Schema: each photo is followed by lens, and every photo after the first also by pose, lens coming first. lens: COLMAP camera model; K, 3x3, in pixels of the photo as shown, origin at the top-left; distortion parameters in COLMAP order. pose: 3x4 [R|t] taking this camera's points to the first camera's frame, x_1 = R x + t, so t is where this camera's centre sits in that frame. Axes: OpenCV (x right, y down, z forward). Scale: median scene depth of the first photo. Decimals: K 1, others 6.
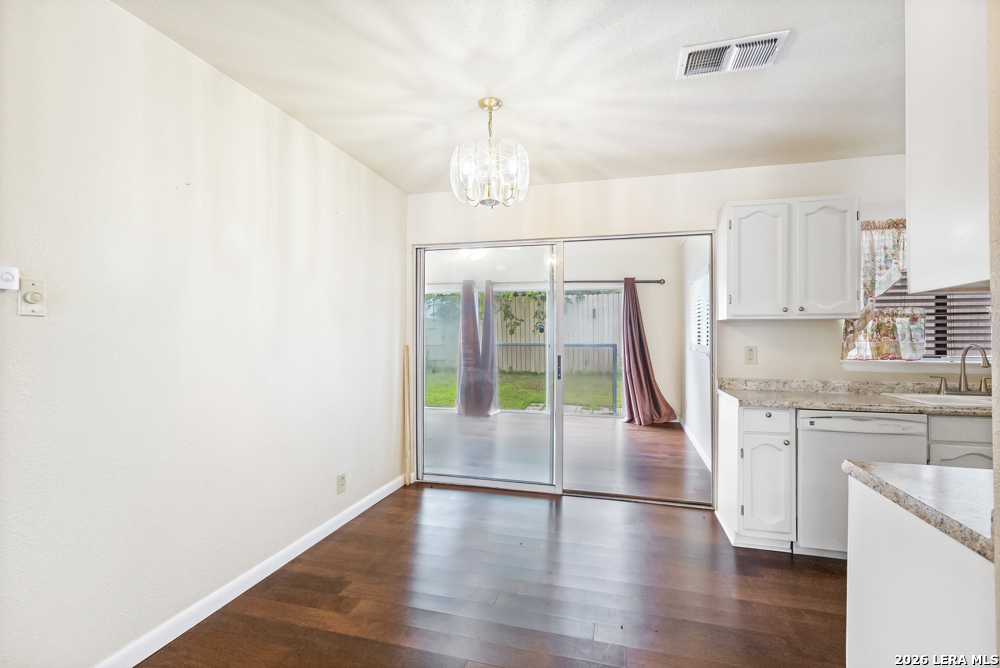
lens RADIAL K [[461.7, 0, 497.8], [0, 461.7, 330.9], [0, 0, 1]] dist [0.002613, -0.001269]
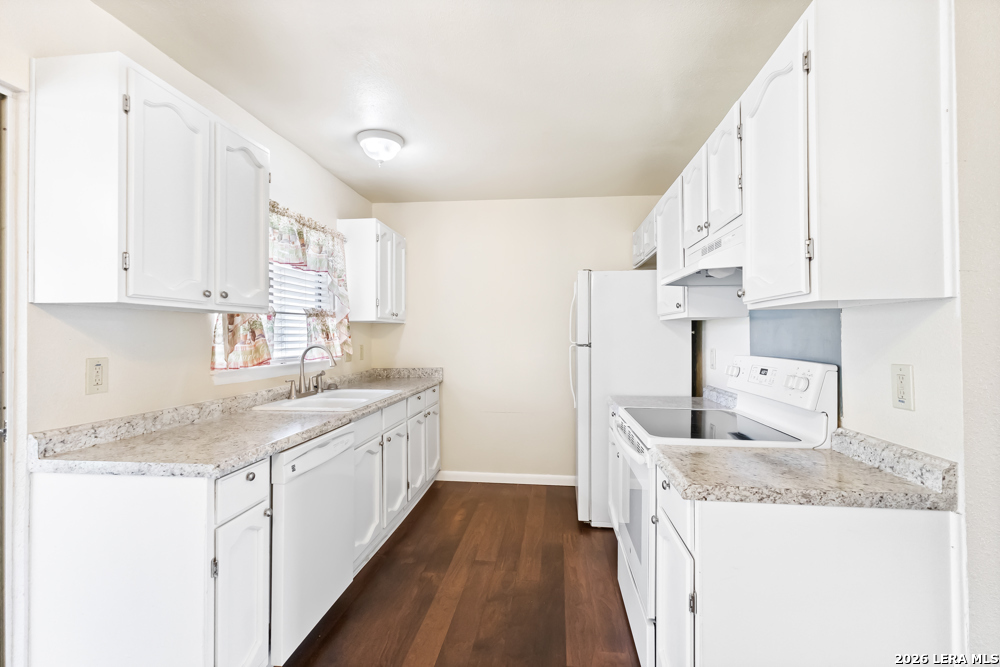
lens RADIAL K [[461.7, 0, 498.3], [0, 461.7, 329.6], [0, 0, 1]] dist [0.002613, -0.001269]
pose [[-0.139236, 0.007035, 0.990234, -0.020113], [-0.010540, 0.999908, -0.008586, 0.001522], [-0.990203, -0.011632, -0.139149, 0.687282]]
